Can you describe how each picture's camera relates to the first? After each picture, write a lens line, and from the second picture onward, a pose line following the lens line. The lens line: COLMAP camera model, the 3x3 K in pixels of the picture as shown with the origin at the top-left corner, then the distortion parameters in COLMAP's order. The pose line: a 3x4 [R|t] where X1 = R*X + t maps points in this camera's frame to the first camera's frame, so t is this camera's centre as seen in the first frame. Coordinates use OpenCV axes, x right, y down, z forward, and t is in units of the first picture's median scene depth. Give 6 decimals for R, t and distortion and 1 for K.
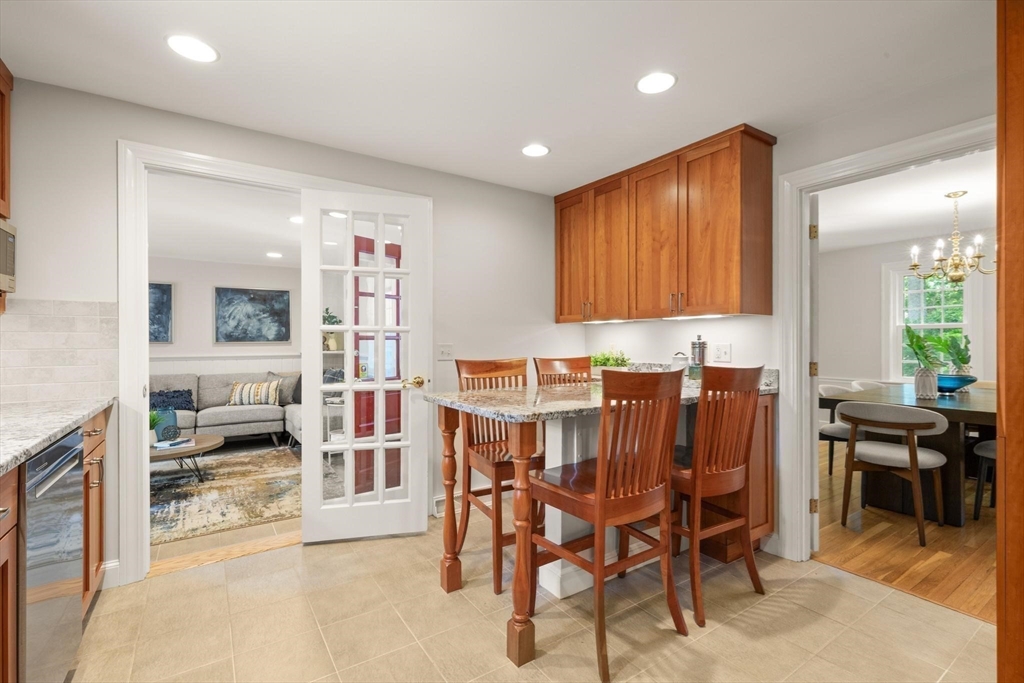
lens RADIAL K [[463.9, 0, 515.3], [0, 463.9, 340.8], [0, 0, 1]] dist [0.007352, -0.002040]
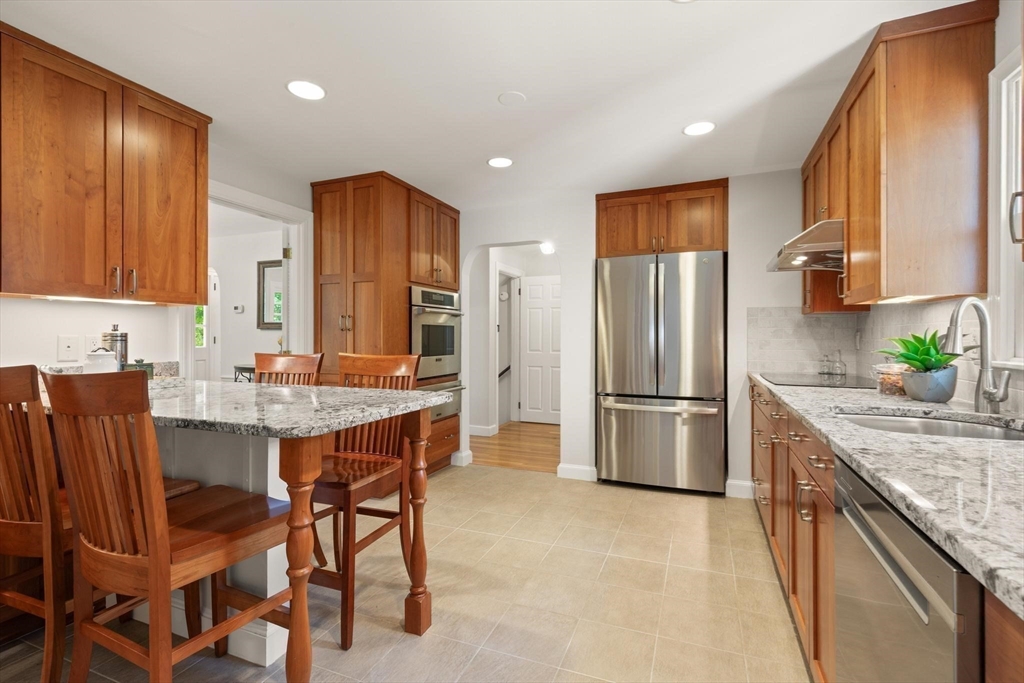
lens RADIAL K [[463.9, 0, 513.7], [0, 463.9, 337.0], [0, 0, 1]] dist [0.007352, -0.002040]
pose [[-0.557978, 0.002040, 0.829853, -0.628050], [-0.000326, 0.999996, -0.002677, 0.010390], [-0.829856, -0.001764, -0.557975, 0.892172]]
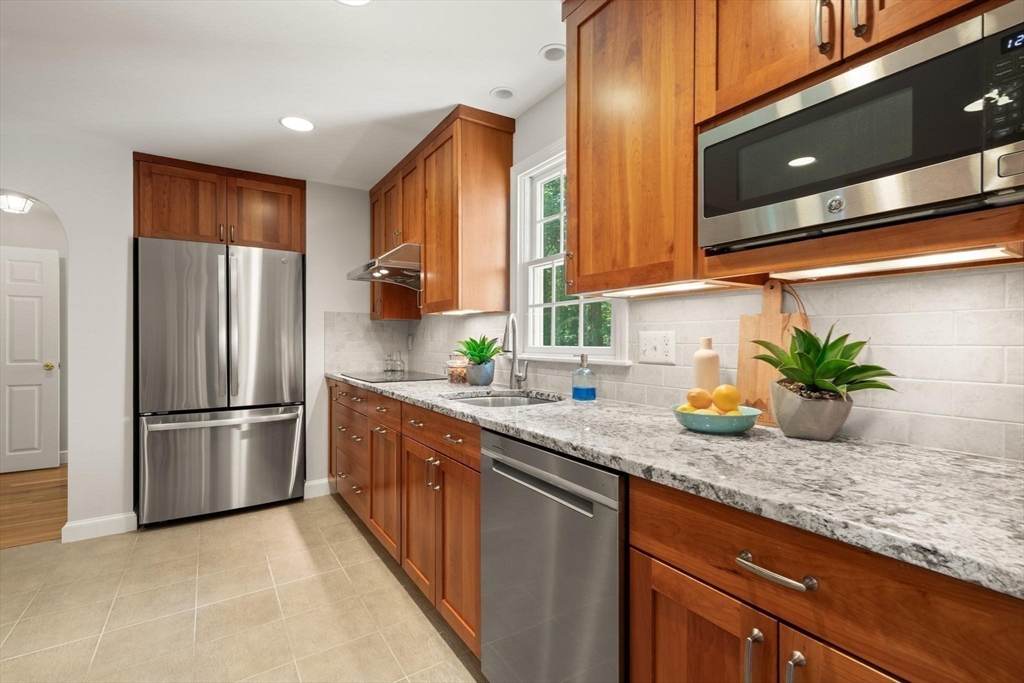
lens RADIAL K [[463.9, 0, 518.6], [0, 463.9, 342.6], [0, 0, 1]] dist [0.007352, -0.002040]
pose [[-0.999993, 0.002463, 0.002740, -0.491979], [0.002474, 0.999988, 0.004243, 0.010272], [-0.002729, 0.004250, -0.999987, 0.965539]]
